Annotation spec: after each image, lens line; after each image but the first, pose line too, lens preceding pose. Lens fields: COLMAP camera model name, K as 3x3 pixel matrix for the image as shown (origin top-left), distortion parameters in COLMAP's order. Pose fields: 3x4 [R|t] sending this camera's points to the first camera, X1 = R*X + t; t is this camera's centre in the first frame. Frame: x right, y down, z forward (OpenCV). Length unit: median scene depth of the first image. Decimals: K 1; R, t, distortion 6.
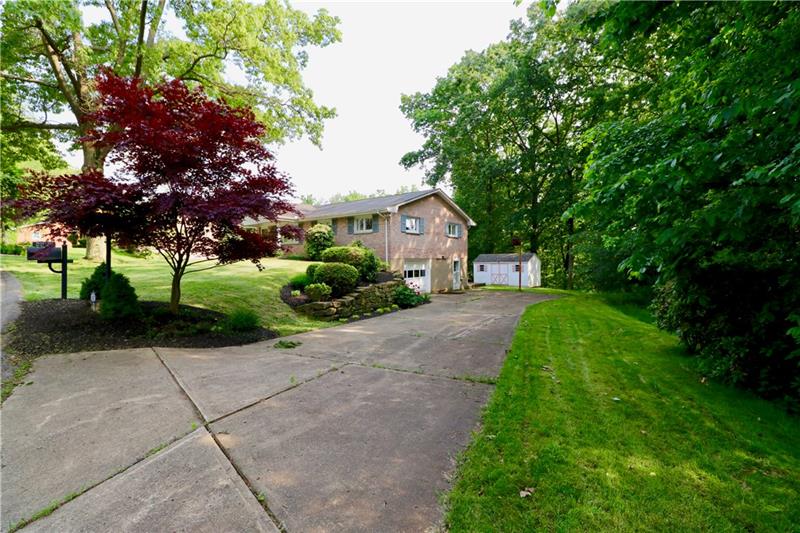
lens RADIAL K [[371.6, 0, 391.0], [0, 371.6, 261.3], [0, 0, 1]] dist [0.000518, -0.013331]
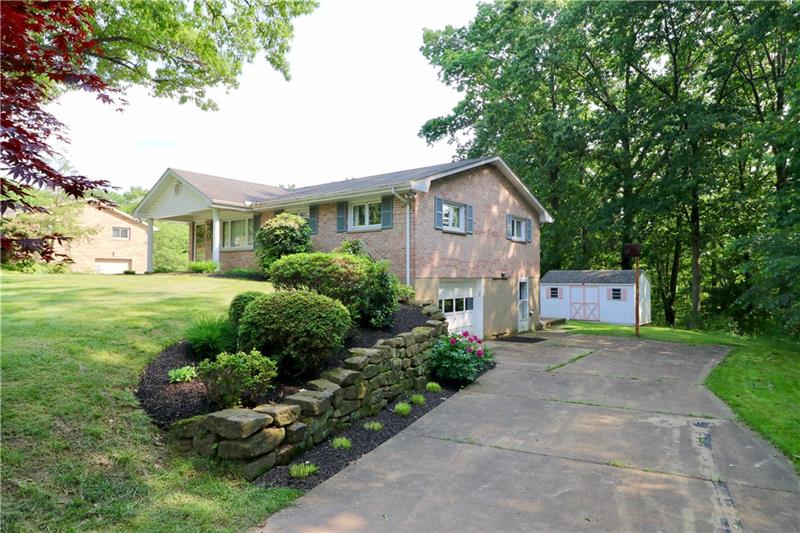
lens RADIAL K [[484.7, 0, 400.0], [0, 484.7, 266.5], [0, 0, 1]] dist [-0.000322, 0.000037]
pose [[0.999945, 0.010451, -0.000215, -0.020660], [-0.010454, 0.999717, -0.021355, -0.007615], [-0.000008, 0.021356, 0.999772, 0.272404]]
